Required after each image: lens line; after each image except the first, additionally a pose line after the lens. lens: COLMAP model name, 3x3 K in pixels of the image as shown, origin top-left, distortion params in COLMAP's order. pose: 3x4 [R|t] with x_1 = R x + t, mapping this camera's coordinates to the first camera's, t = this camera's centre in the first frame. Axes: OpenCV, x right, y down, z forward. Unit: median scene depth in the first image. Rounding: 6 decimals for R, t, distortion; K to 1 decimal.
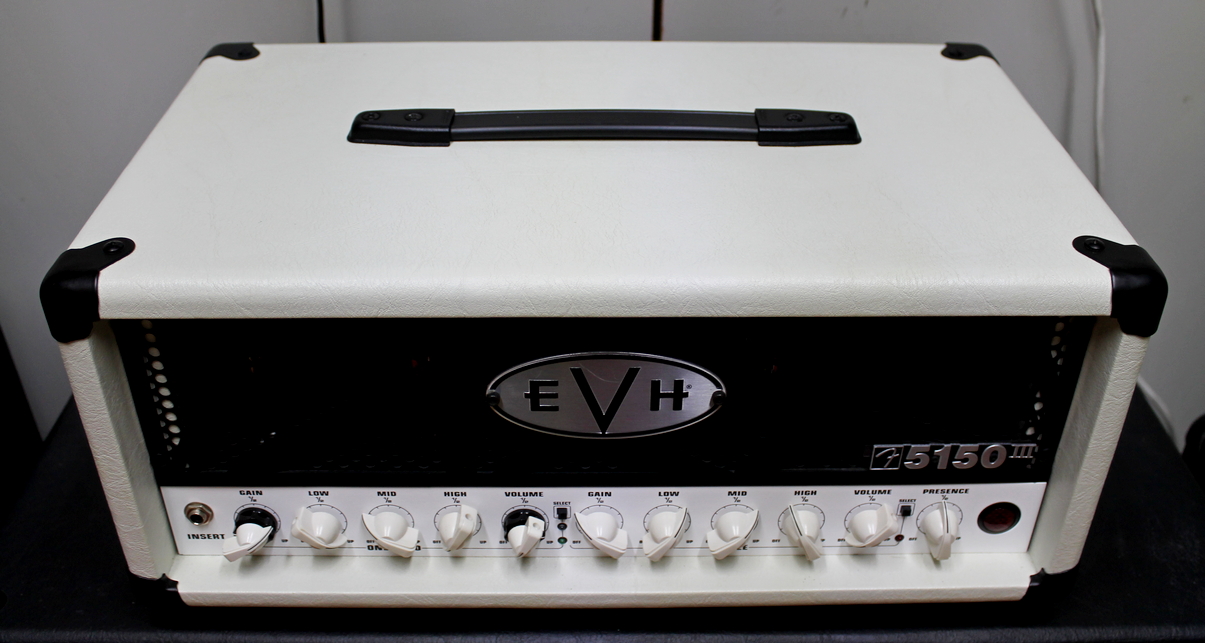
lens RADIAL K [[1084.0, 0, 602.5], [0, 1084.0, 321.5], [0, 0, 1]] dist [-0.094950, -0.000515]
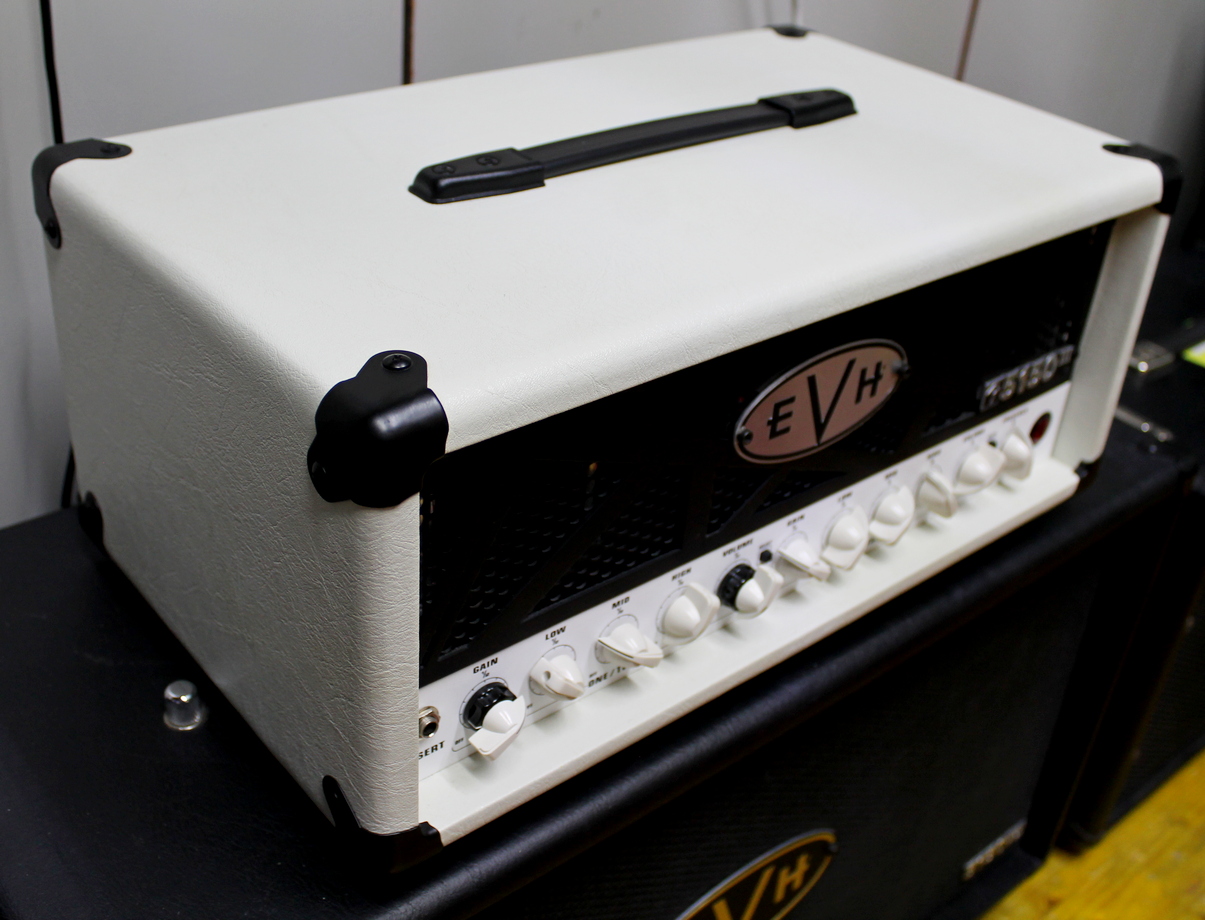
lens RADIAL K [[1308.6, 0, 599.0], [0, 1308.6, 503.4], [0, 0, 1]] dist [0.004316, -0.483617]
pose [[0.772046, -0.314193, 0.552474, -0.760652], [0.303377, 0.946020, 0.114054, -0.033840], [-0.558486, 0.079552, 0.825690, 0.166646]]
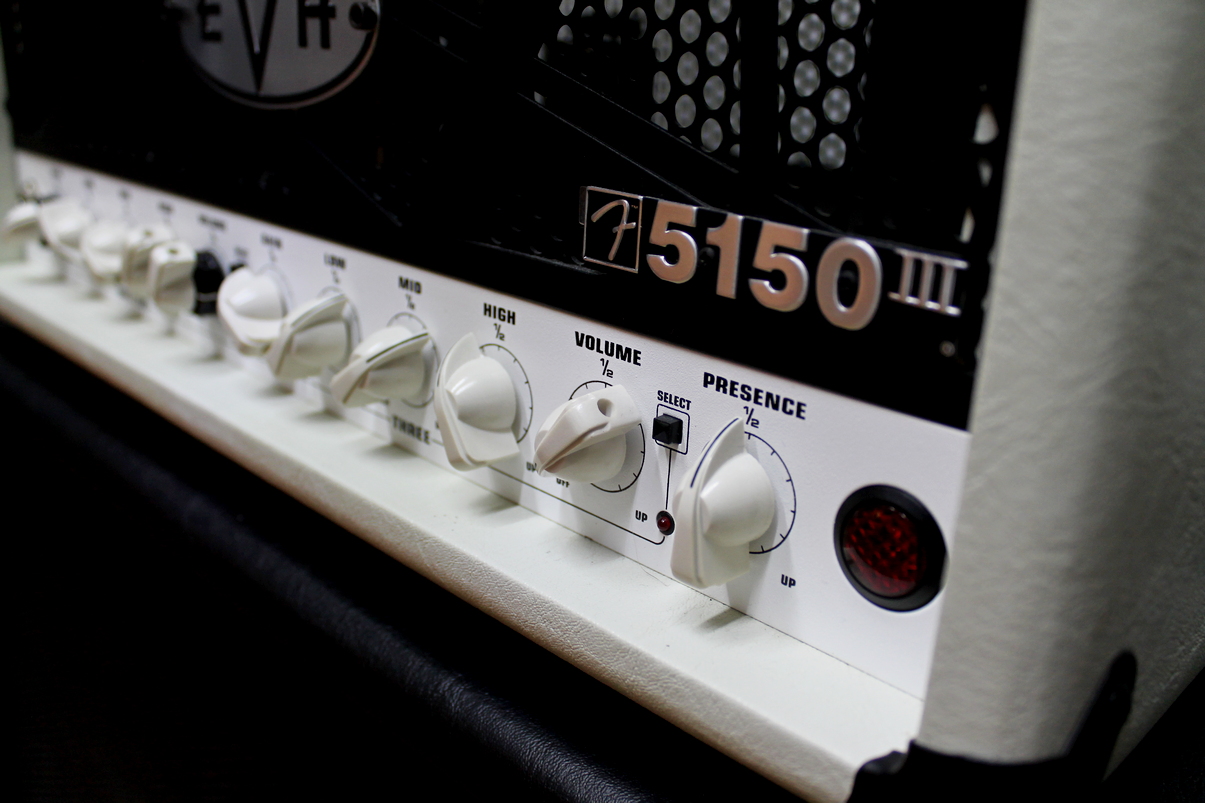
lens RADIAL K [[1091.5, 0, 628.5], [0, 1091.5, 403.7], [0, 0, 1]] dist [-0.100281, 0.004134]
pose [[0.714574, 0.257037, -0.650627, 0.538967], [-0.428826, 0.895767, -0.117090, 0.225614], [0.552714, 0.362675, 0.750316, 0.711262]]
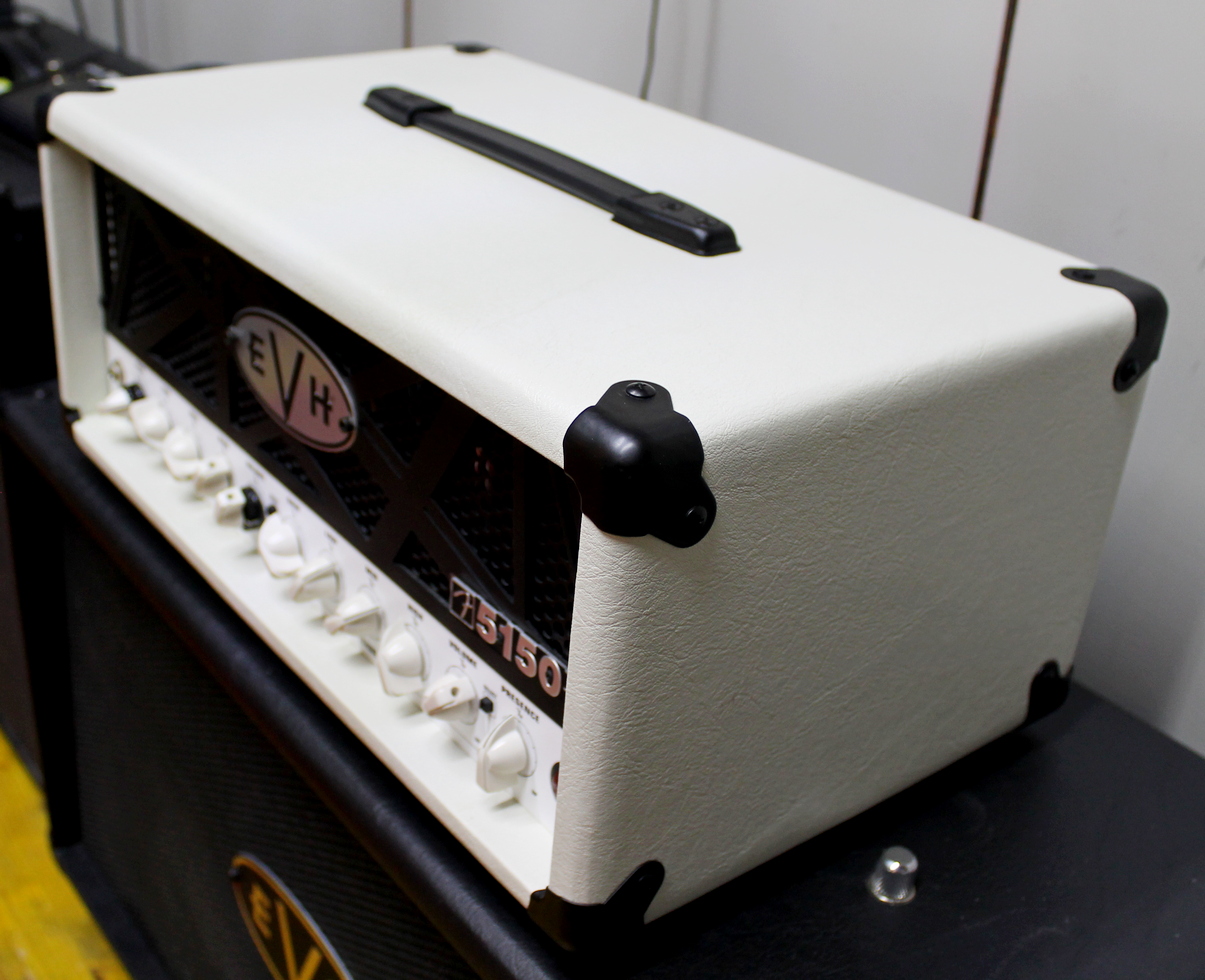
lens RADIAL K [[1435.2, 0, 602.5], [0, 1435.2, 490.0], [0, 0, 1]] dist [-0.102582, 0.008359]
pose [[0.612650, 0.408082, -0.676853, 0.963871], [-0.499672, 0.863514, 0.068346, -0.060772], [0.612363, 0.296332, 0.732939, 0.286784]]
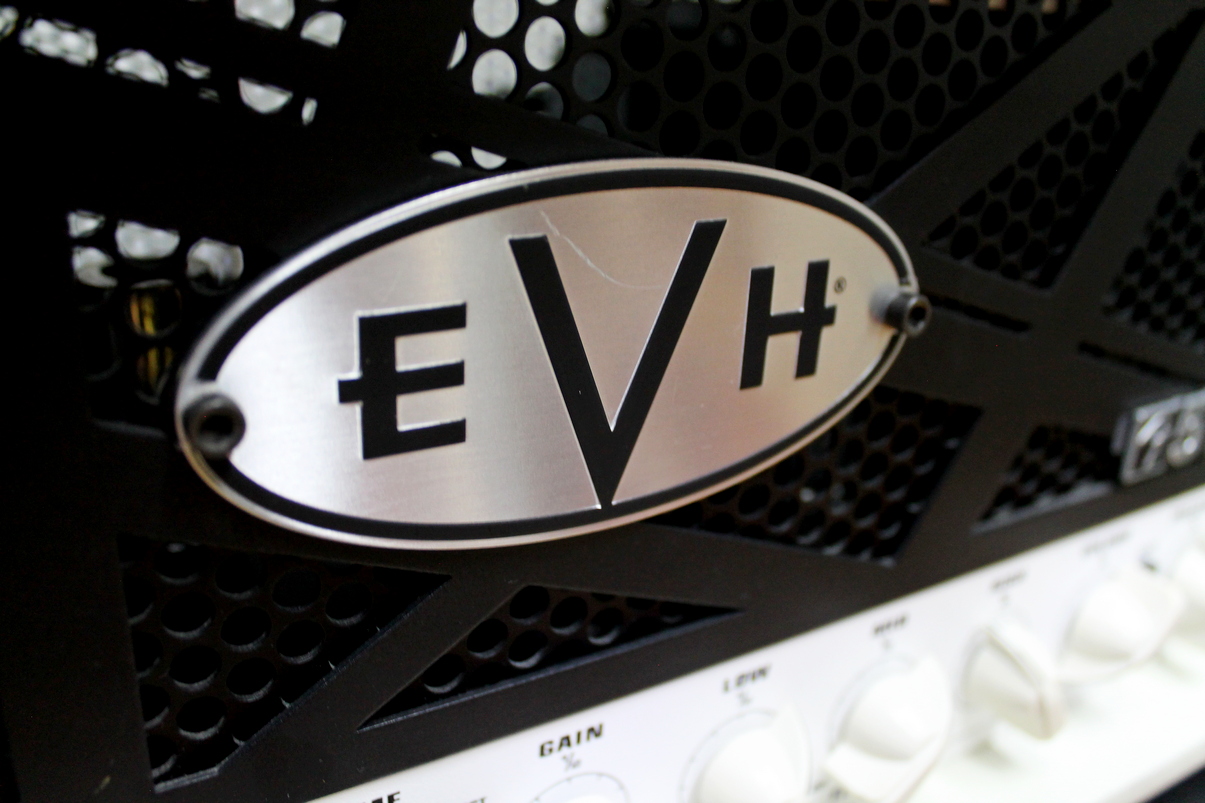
lens RADIAL K [[1091.5, 0, 628.5], [0, 1091.5, 403.7], [0, 0, 1]] dist [-0.100281, 0.004134]
pose [[0.846273, -0.152765, 0.510377, -0.133076], [0.246876, 0.961388, -0.121592, 0.110145], [-0.472095, 0.228900, 0.851311, 0.716589]]
